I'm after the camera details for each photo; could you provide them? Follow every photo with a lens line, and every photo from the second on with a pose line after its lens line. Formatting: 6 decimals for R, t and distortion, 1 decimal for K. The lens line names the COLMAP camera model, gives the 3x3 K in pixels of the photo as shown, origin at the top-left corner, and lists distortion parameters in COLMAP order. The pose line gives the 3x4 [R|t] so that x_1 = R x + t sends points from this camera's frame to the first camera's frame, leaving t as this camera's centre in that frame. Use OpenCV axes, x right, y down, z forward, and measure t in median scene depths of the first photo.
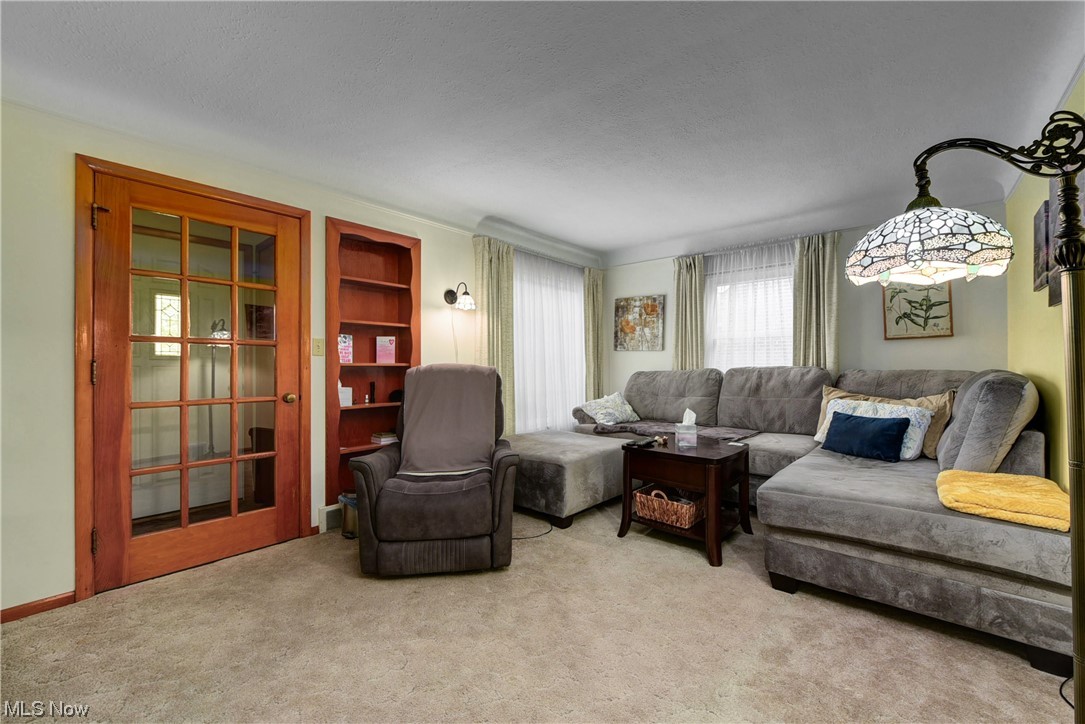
lens RADIAL K [[428.8, 0, 544.6], [0, 428.8, 363.3], [0, 0, 1]] dist [0.002219, -0.000201]
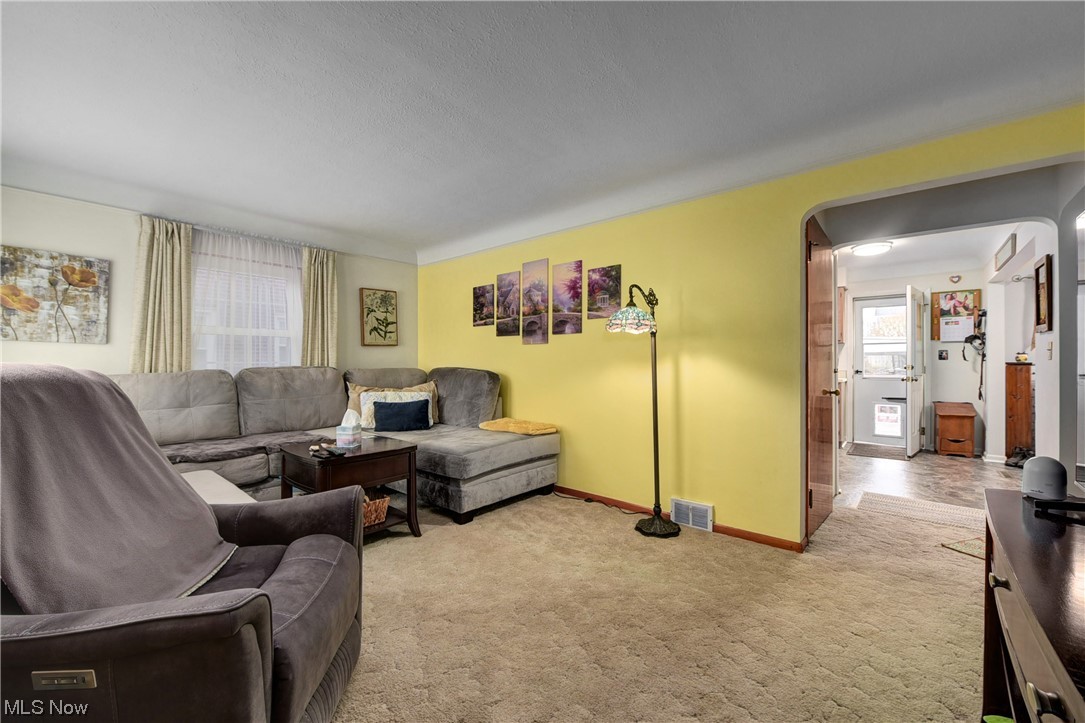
lens RADIAL K [[428.8, 0, 544.6], [0, 428.8, 362.8], [0, 0, 1]] dist [0.002219, -0.000201]
pose [[0.014320, 0.002116, 0.999895, -0.554231], [-0.000403, 0.999998, -0.002110, 0.000327], [-0.999897, -0.000373, 0.014321, 0.460132]]
